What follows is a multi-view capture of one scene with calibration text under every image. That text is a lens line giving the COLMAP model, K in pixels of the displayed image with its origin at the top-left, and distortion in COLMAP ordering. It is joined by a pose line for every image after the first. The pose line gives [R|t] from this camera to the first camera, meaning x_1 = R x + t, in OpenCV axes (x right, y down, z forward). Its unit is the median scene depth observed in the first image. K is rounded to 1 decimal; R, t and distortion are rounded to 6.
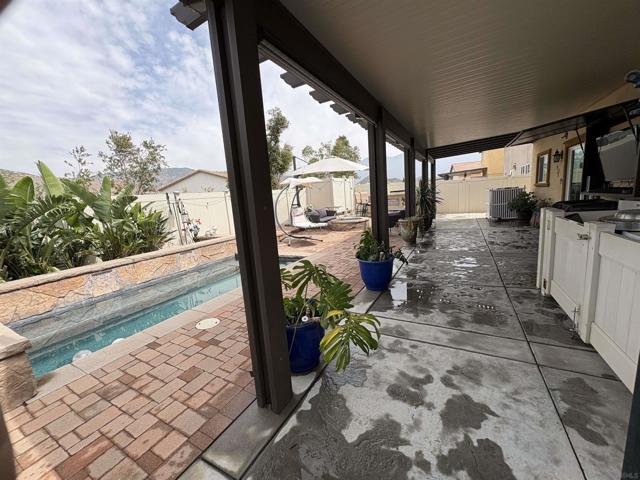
lens RADIAL K [[258.6, 0, 320.0], [0, 258.6, 240.0], [0, 0, 1]] dist [-0.000295, -0.000040]
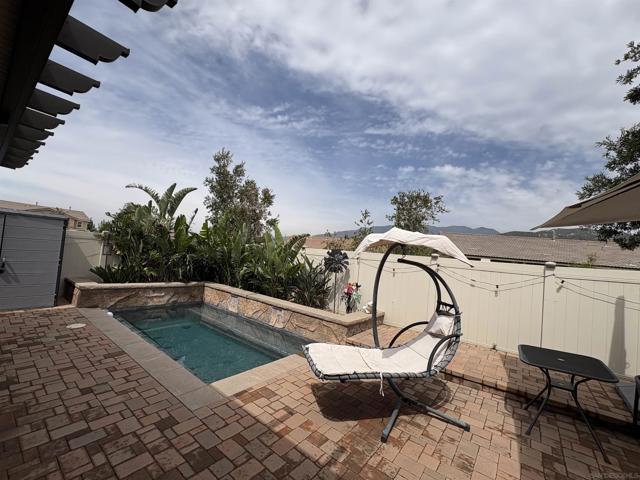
lens RADIAL K [[264.9, 0, 319.7], [0, 264.9, 250.8], [0, 0, 1]] dist [-0.001013, -0.000202]
pose [[-0.159043, 0.047546, -0.986126, 0.176344], [-0.247583, 0.965001, 0.086458, -0.121563], [0.955724, 0.257899, -0.141705, 0.540697]]
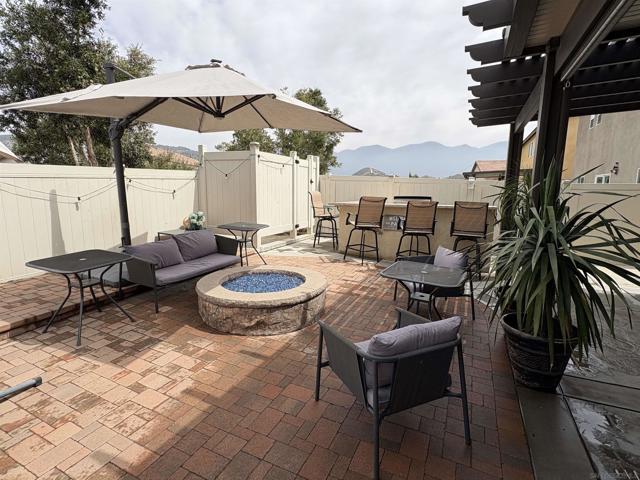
lens RADIAL K [[319.9, 0, 320.0], [0, 319.9, 240.0], [0, 0, 1]] dist [-0.000260, 0.000411]
pose [[0.994772, 0.075222, 0.069070, 0.113449], [-0.074481, 0.997135, -0.013236, -0.095229], [-0.069868, 0.008022, 0.997524, 0.460319]]
